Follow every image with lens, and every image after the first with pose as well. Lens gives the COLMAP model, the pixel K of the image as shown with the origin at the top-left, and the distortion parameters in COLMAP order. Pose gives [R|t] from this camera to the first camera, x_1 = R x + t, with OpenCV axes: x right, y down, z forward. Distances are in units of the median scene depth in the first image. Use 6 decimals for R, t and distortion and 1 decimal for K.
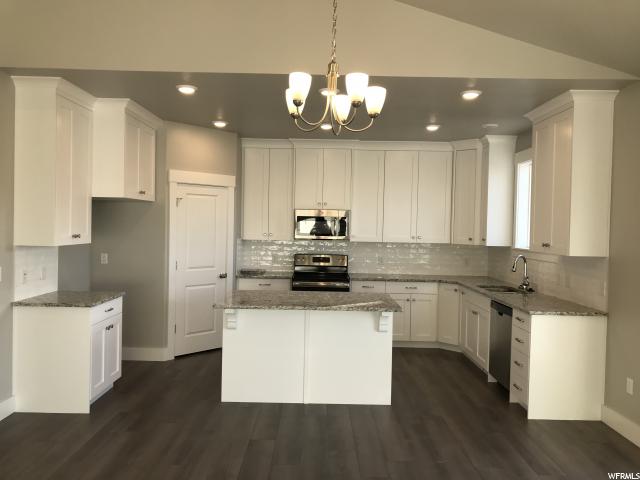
lens RADIAL K [[525.5, 0, 320.0], [0, 525.5, 240.0], [0, 0, 1]] dist [0.064463, -0.105306]
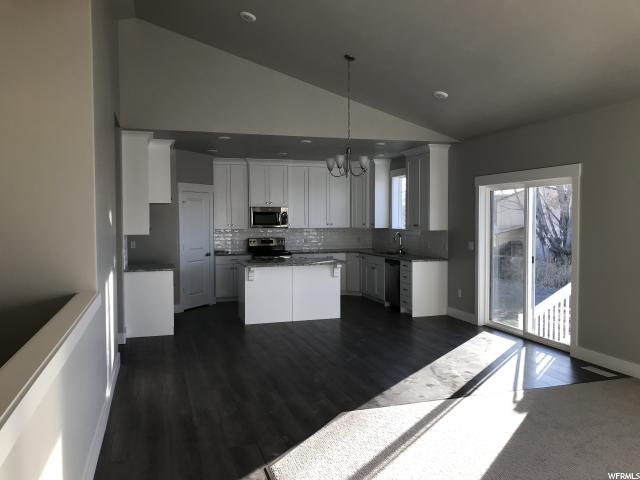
lens RADIAL K [[525.5, 0, 320.0], [0, 525.5, 240.0], [0, 0, 1]] dist [0.064463, -0.105306]
pose [[0.952978, -0.038763, 0.300549, -0.370700], [0.034463, 0.999214, 0.019599, 0.012335], [-0.301073, -0.008320, 0.953565, -0.536847]]
